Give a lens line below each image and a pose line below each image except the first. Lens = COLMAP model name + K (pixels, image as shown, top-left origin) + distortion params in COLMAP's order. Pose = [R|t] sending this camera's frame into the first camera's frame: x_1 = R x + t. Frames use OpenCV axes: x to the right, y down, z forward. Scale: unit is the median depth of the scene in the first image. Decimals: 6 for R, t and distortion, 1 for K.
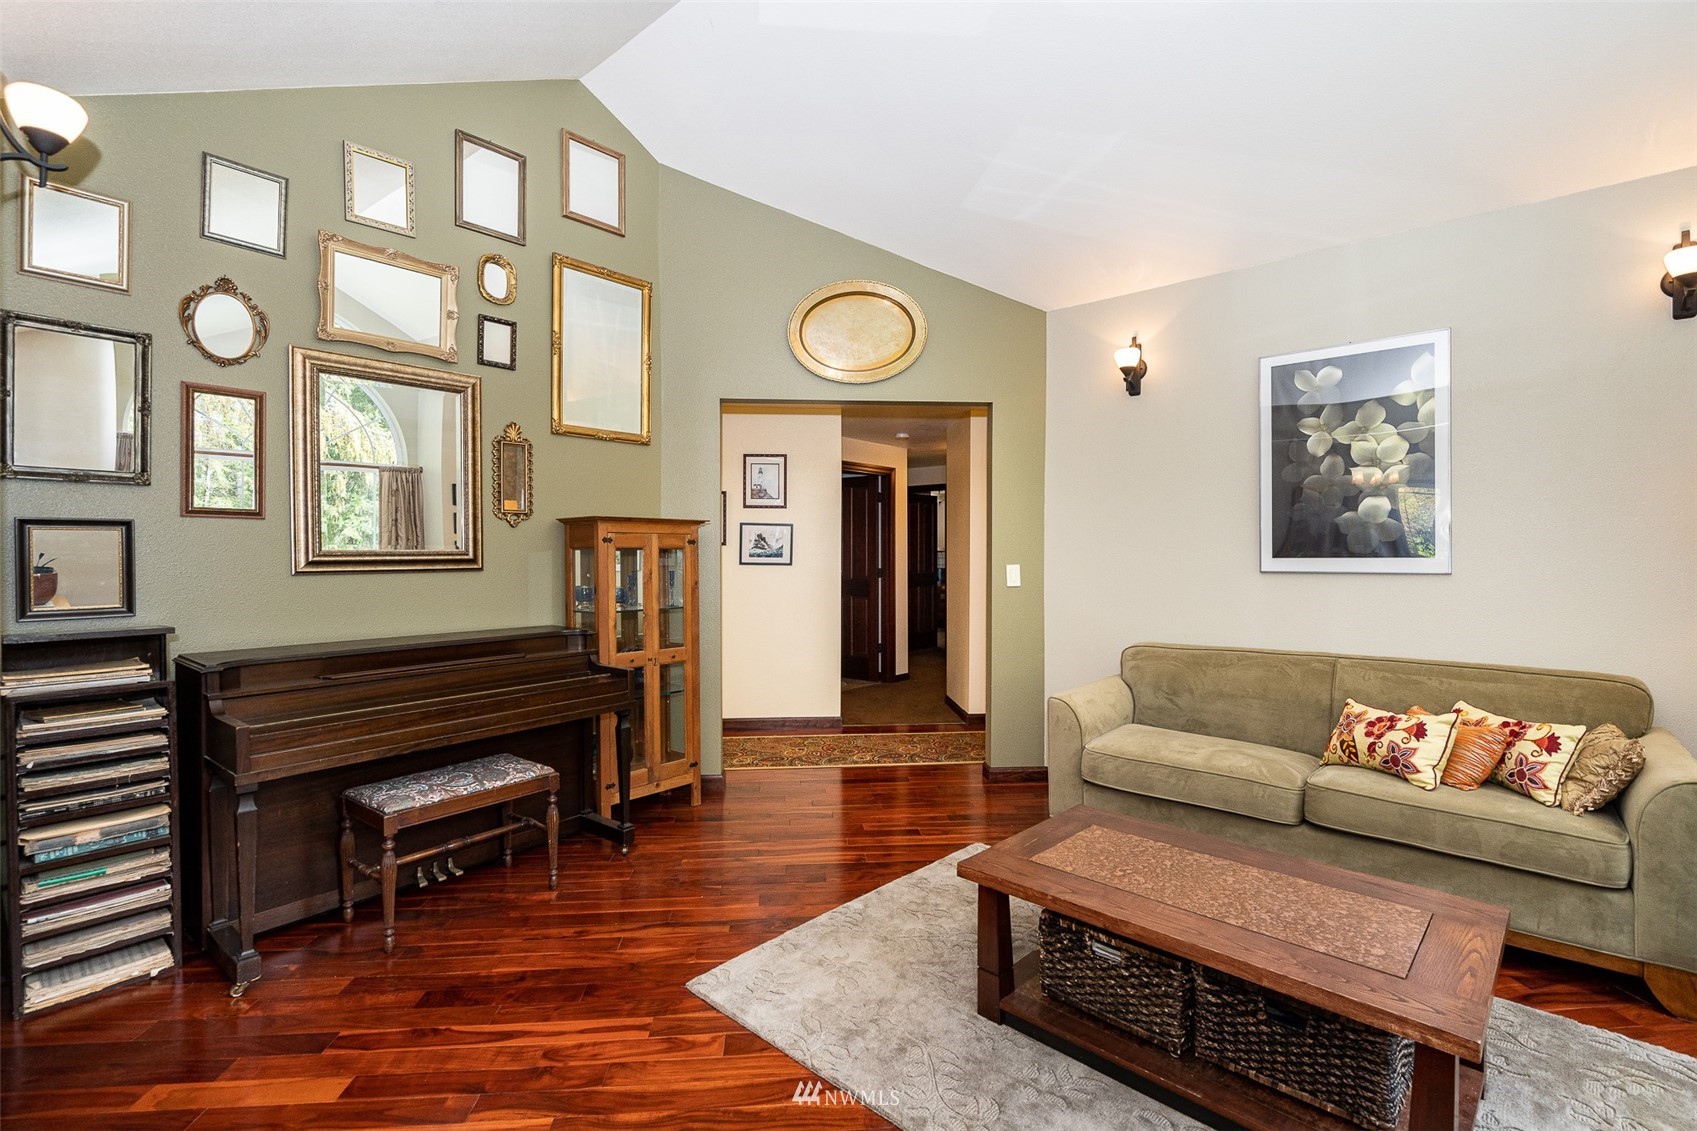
lens RADIAL K [[771.1, 0, 845.1], [0, 771.1, 549.3], [0, 0, 1]] dist [-0.001321, 0.000053]
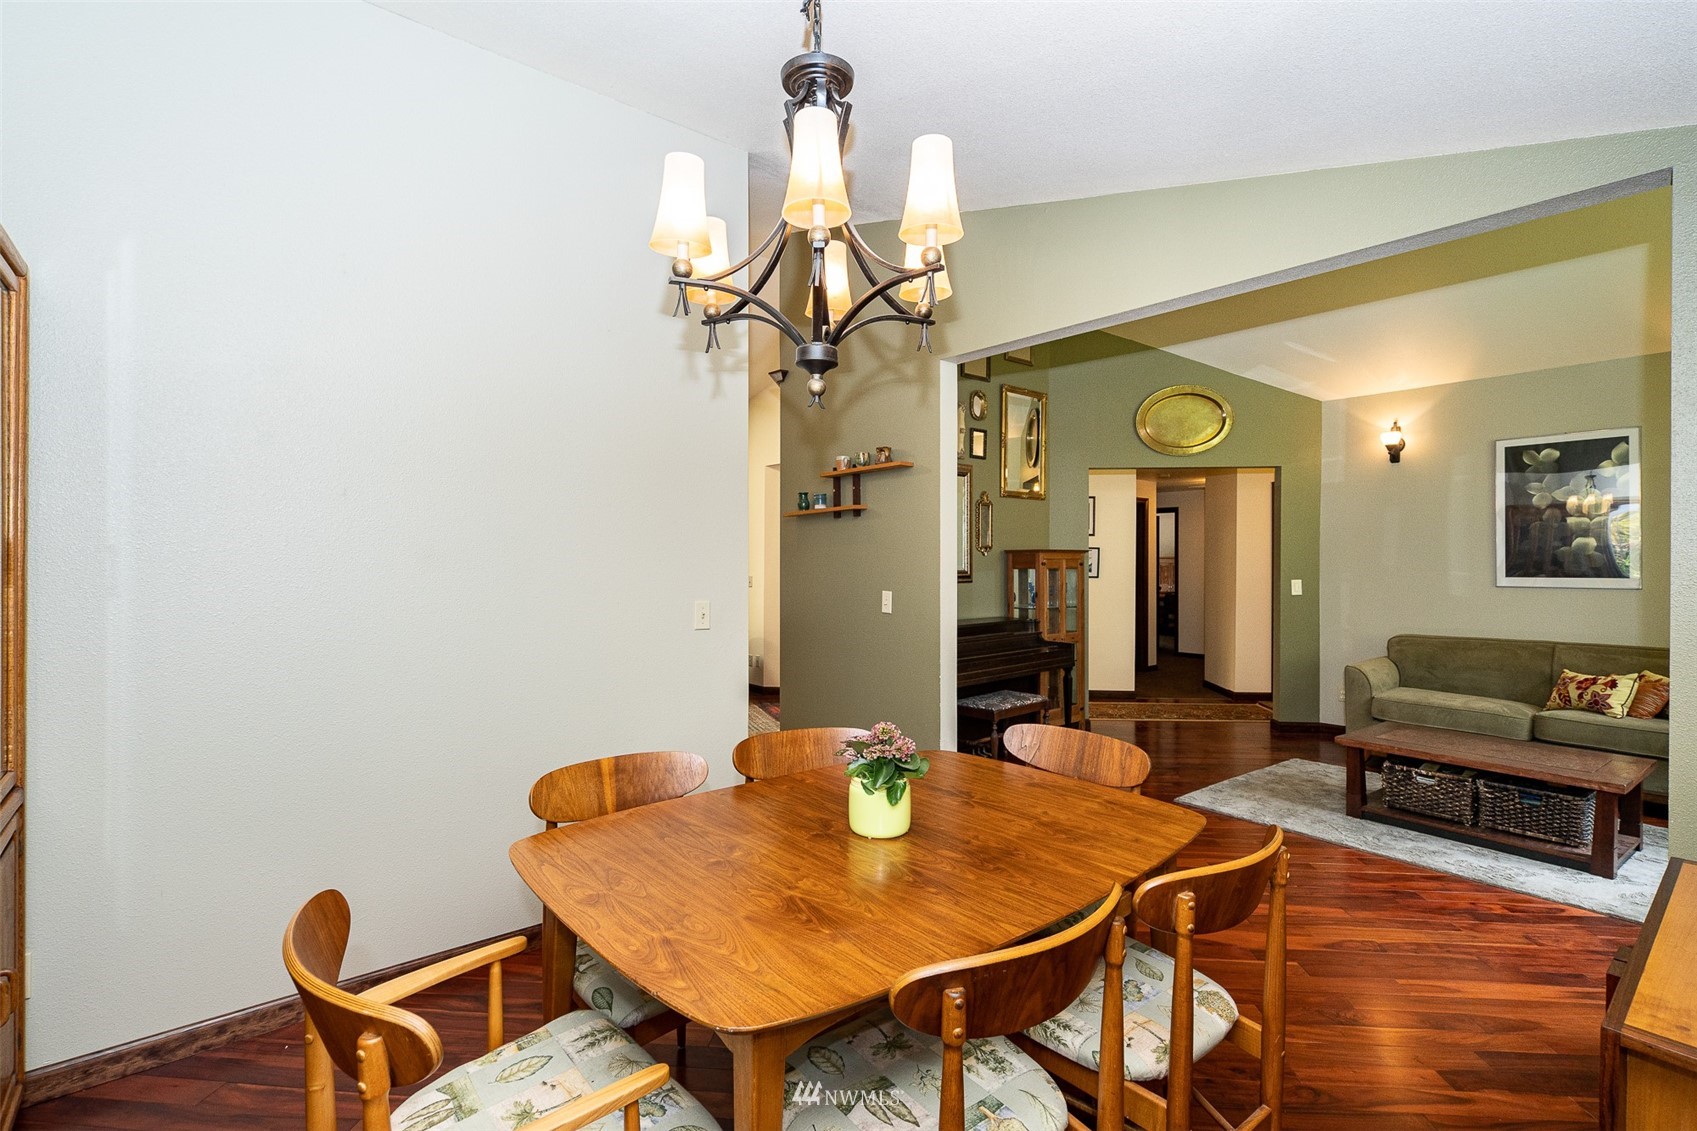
lens RADIAL K [[797.7, 0, 851.3], [0, 797.7, 552.5], [0, 0, 1]] dist [0.011707, -0.000101]
pose [[0.988927, 0.001001, -0.148397, -0.478273], [-0.001399, 0.999996, -0.002581, -0.032149], [0.148394, 0.002760, 0.988924, -0.742632]]
